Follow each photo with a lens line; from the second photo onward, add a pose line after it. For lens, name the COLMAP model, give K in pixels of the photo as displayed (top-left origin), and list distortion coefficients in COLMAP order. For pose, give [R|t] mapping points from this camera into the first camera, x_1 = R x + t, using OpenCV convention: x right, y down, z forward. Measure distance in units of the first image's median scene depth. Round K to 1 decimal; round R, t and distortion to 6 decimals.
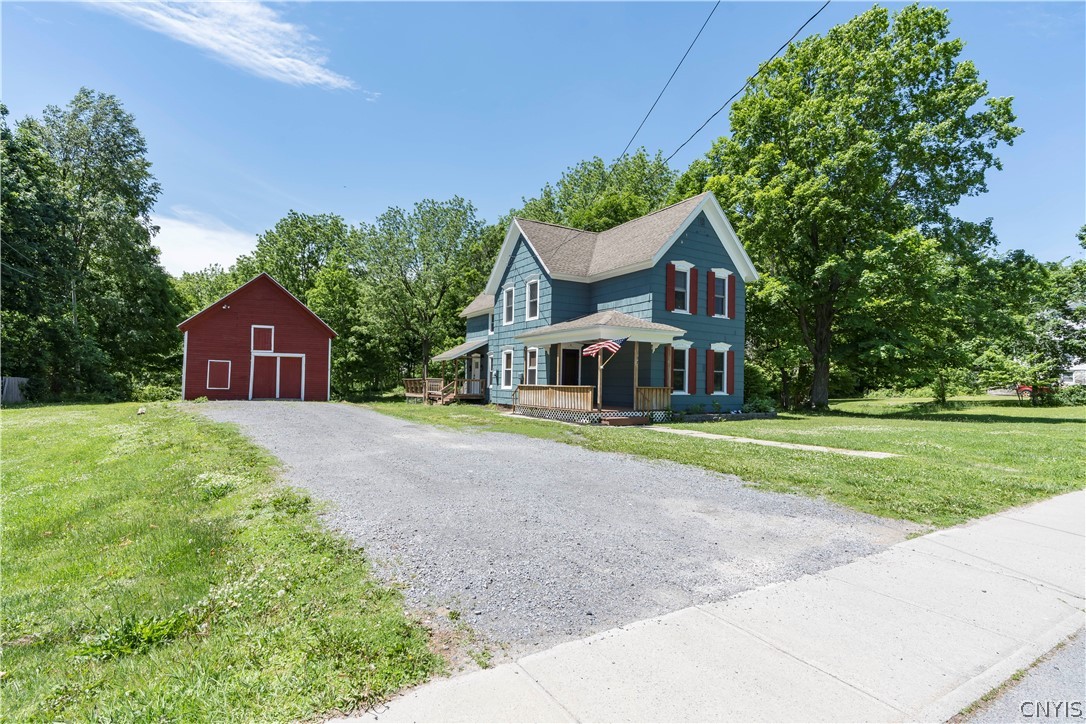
lens RADIAL K [[505.6, 0, 499.9], [0, 505.6, 380.7], [0, 0, 1]] dist [-0.008632, 0.001274]
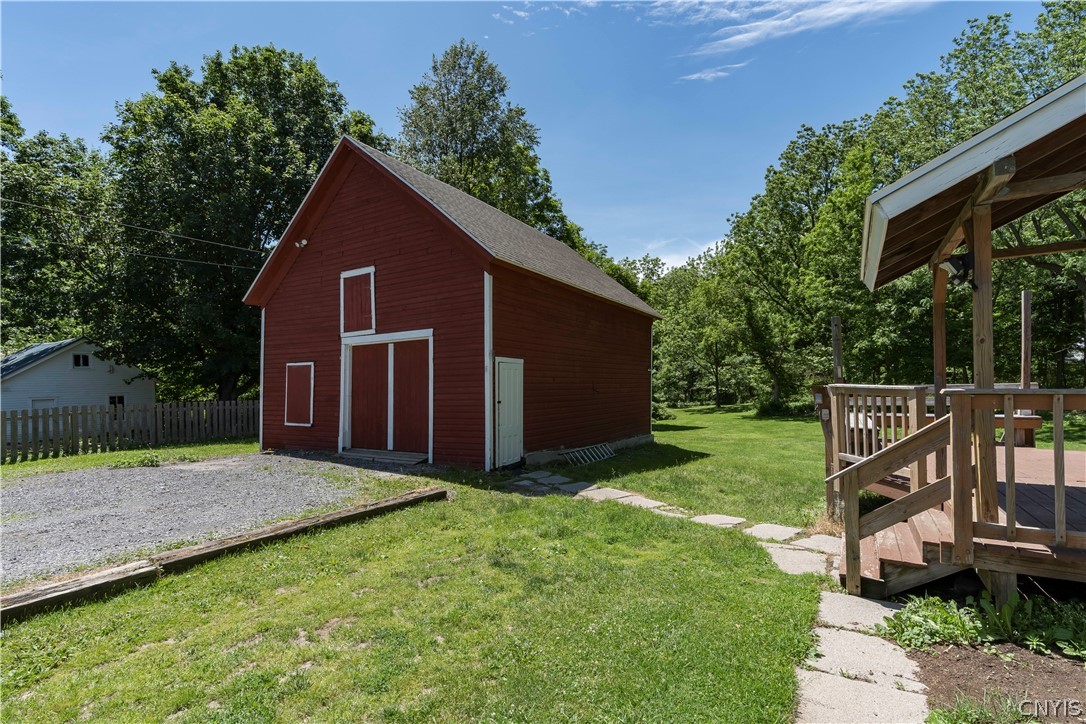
lens RADIAL K [[505.6, 0, 544.9], [0, 505.6, 386.7], [0, 0, 1]] dist [-0.008632, 0.001274]
pose [[0.513088, -0.024189, -0.857995, -0.062263], [0.030569, 0.999484, -0.009897, -0.009441], [0.857791, -0.021151, 0.513563, 1.201414]]
